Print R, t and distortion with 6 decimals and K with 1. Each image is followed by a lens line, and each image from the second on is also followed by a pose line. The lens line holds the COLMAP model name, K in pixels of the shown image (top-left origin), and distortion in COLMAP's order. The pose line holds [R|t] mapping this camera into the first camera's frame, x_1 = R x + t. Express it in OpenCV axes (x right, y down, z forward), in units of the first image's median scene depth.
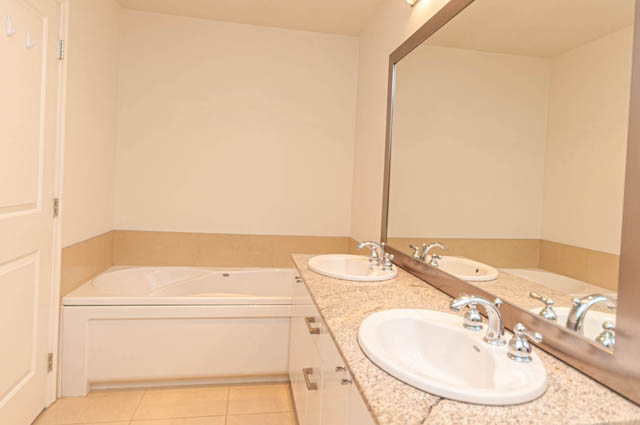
lens RADIAL K [[405.1, 0, 317.8], [0, 405.1, 197.3], [0, 0, 1]] dist [-0.000174, -0.003129]
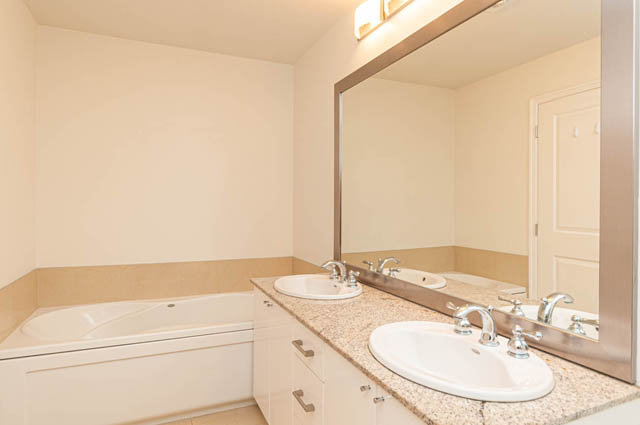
lens RADIAL K [[388.0, 0, 319.8], [0, 388.0, 209.8], [0, 0, 1]] dist [0.002779, -0.003687]
pose [[0.971010, -0.045983, 0.234573, -0.171699], [0.049124, 0.998764, -0.007563, -0.021474], [-0.233935, 0.018867, 0.972069, 0.028163]]
